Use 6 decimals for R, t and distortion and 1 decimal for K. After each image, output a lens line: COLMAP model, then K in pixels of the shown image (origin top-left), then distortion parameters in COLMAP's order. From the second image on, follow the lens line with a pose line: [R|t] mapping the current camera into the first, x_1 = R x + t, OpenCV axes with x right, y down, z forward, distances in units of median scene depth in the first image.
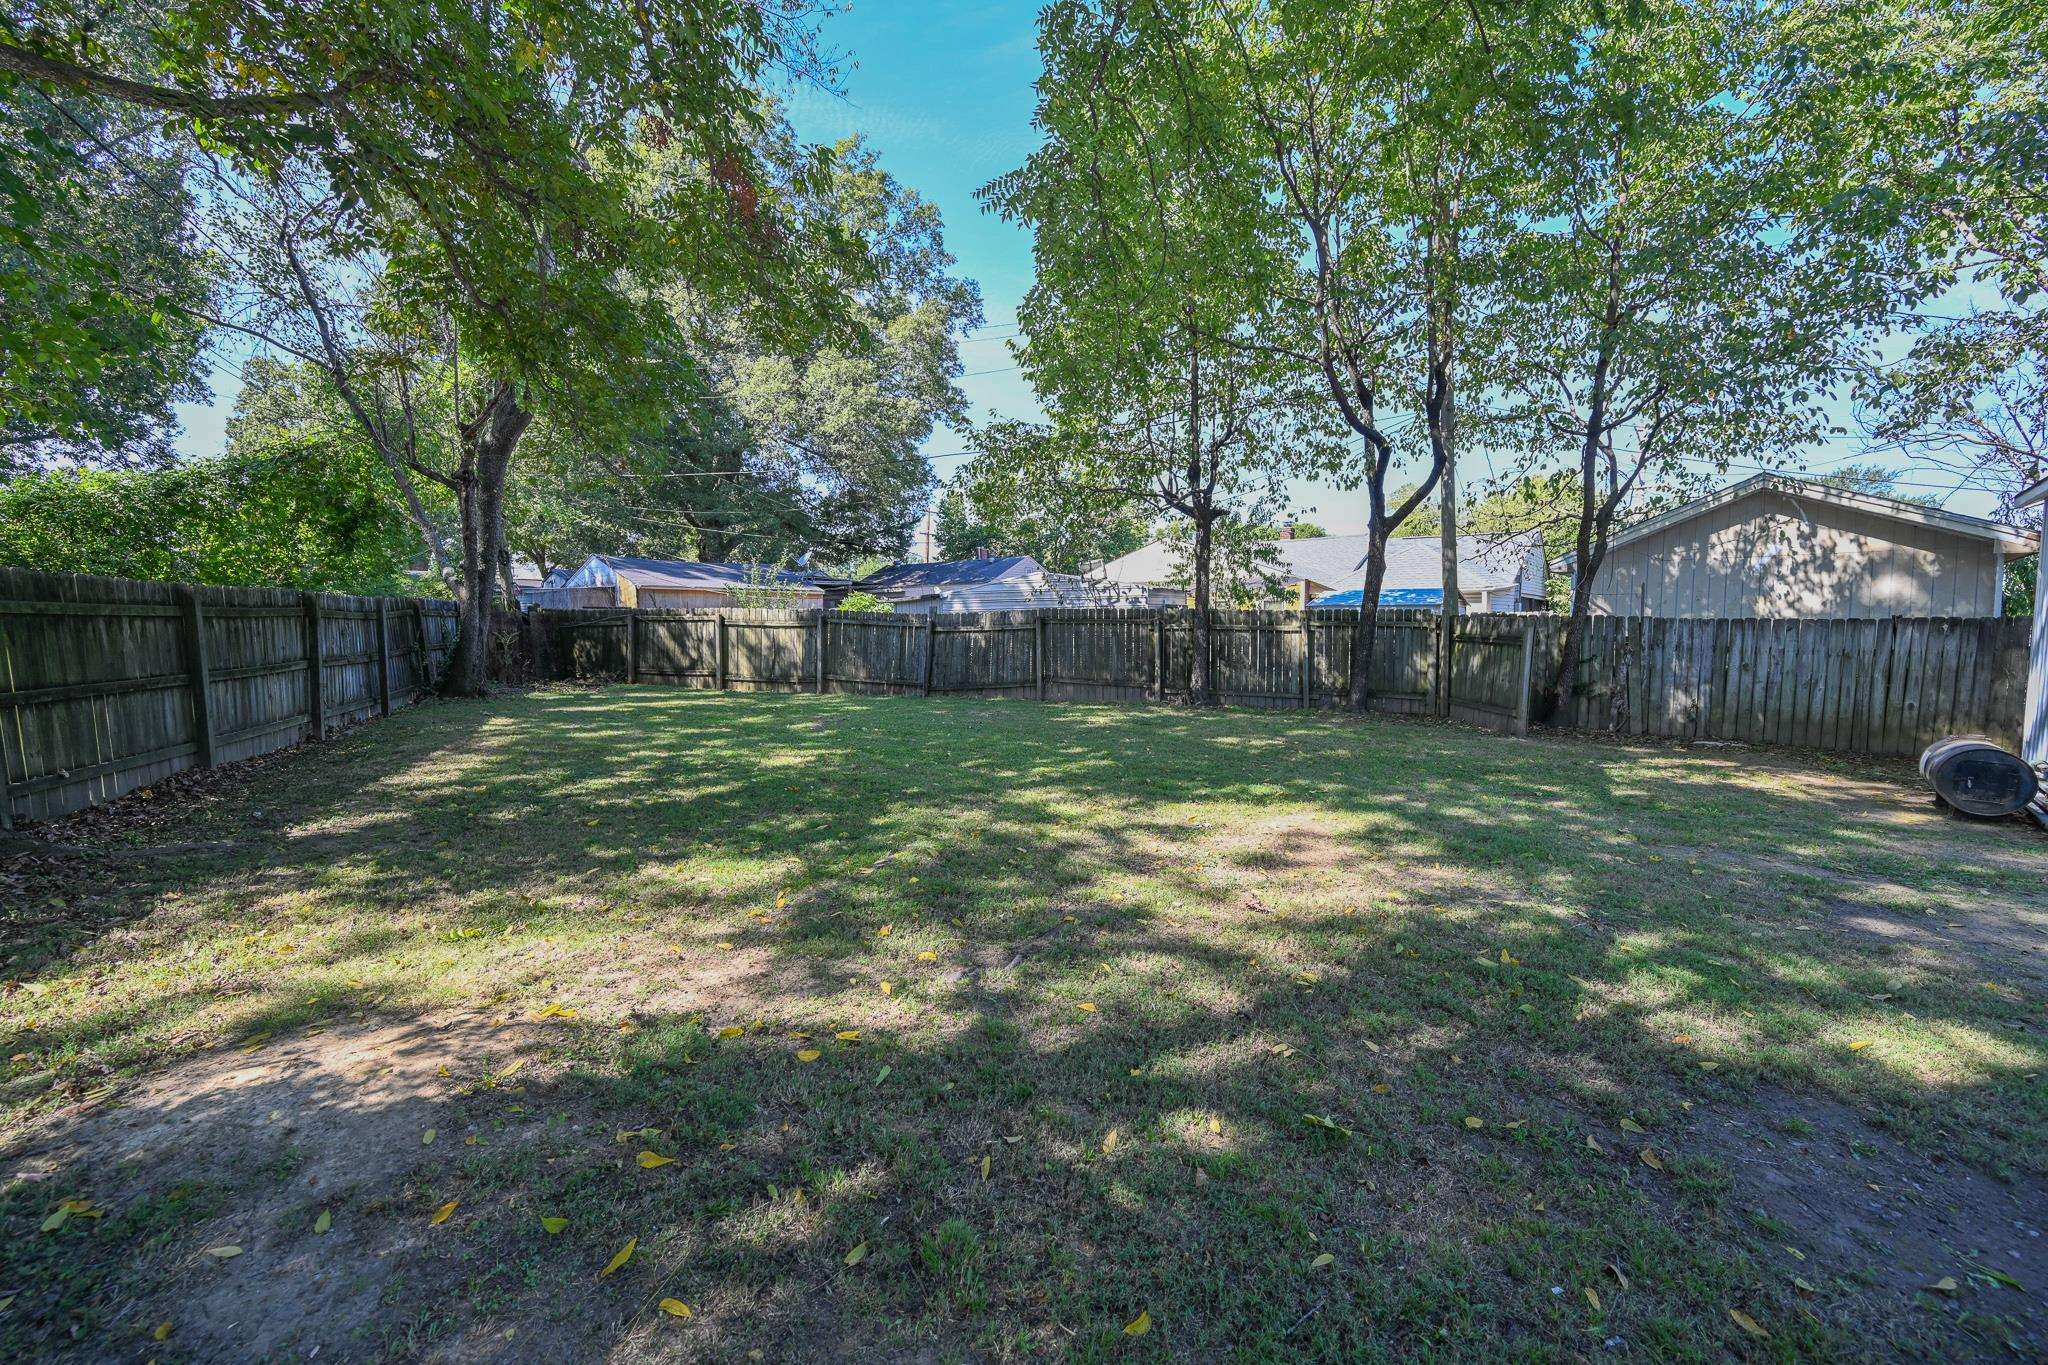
lens RADIAL K [[807.4, 0, 1017.2], [0, 807.4, 681.4], [0, 0, 1]] dist [-0.001569, -0.000101]
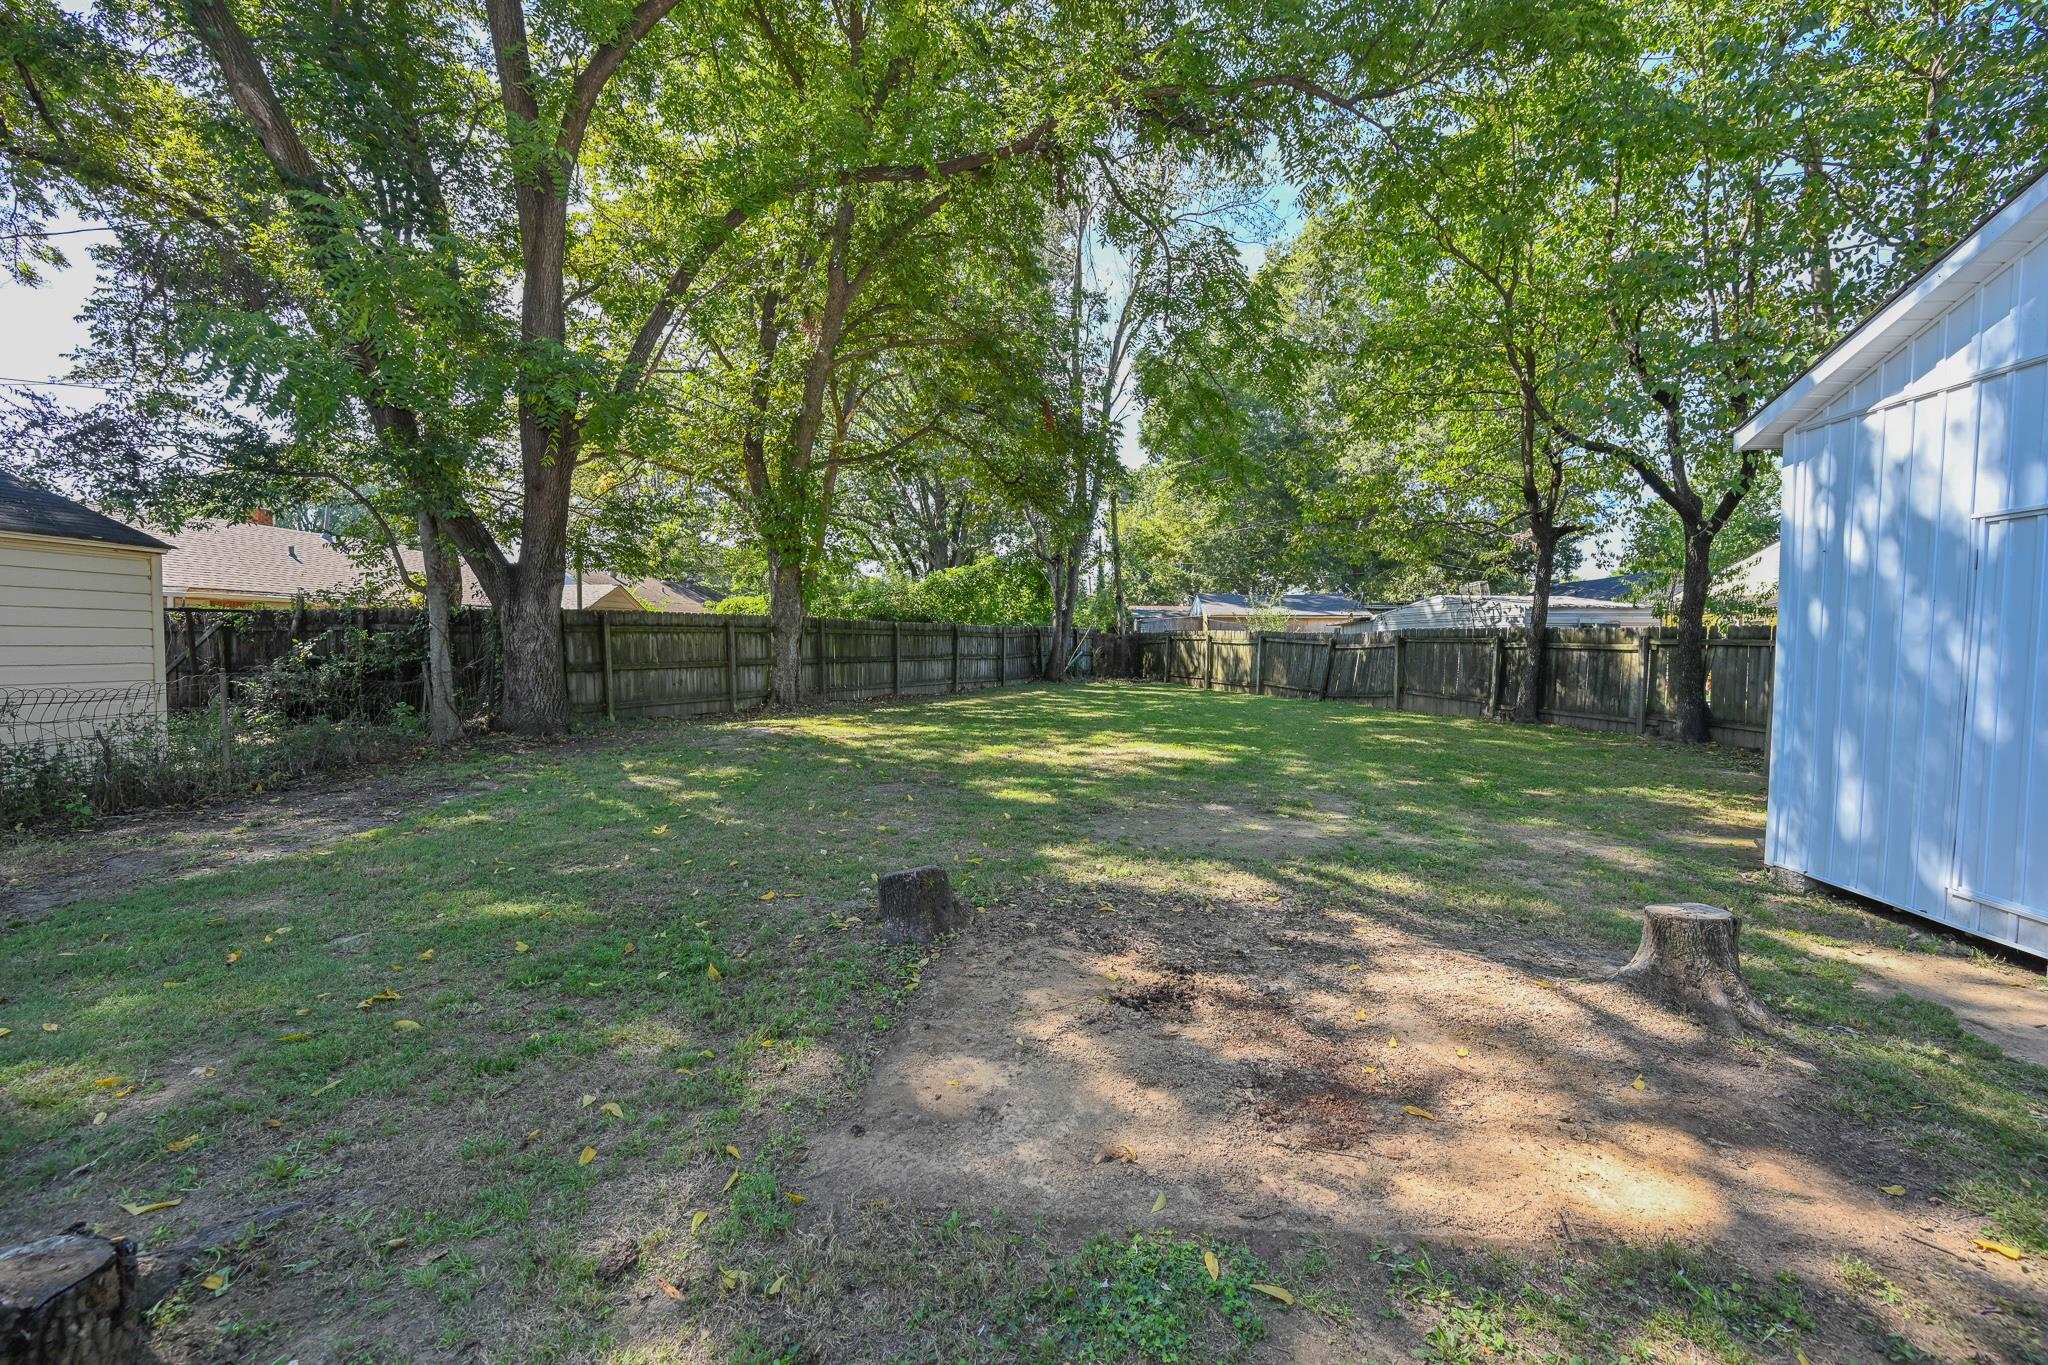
lens RADIAL K [[807.4, 0, 1017.2], [0, 807.4, 681.4], [0, 0, 1]] dist [-0.001569, -0.000101]
pose [[0.587470, 0.042534, -0.808127, 0.769253], [-0.066967, 0.997748, 0.003832, 0.019050], [0.806470, 0.051867, 0.588996, -0.123975]]
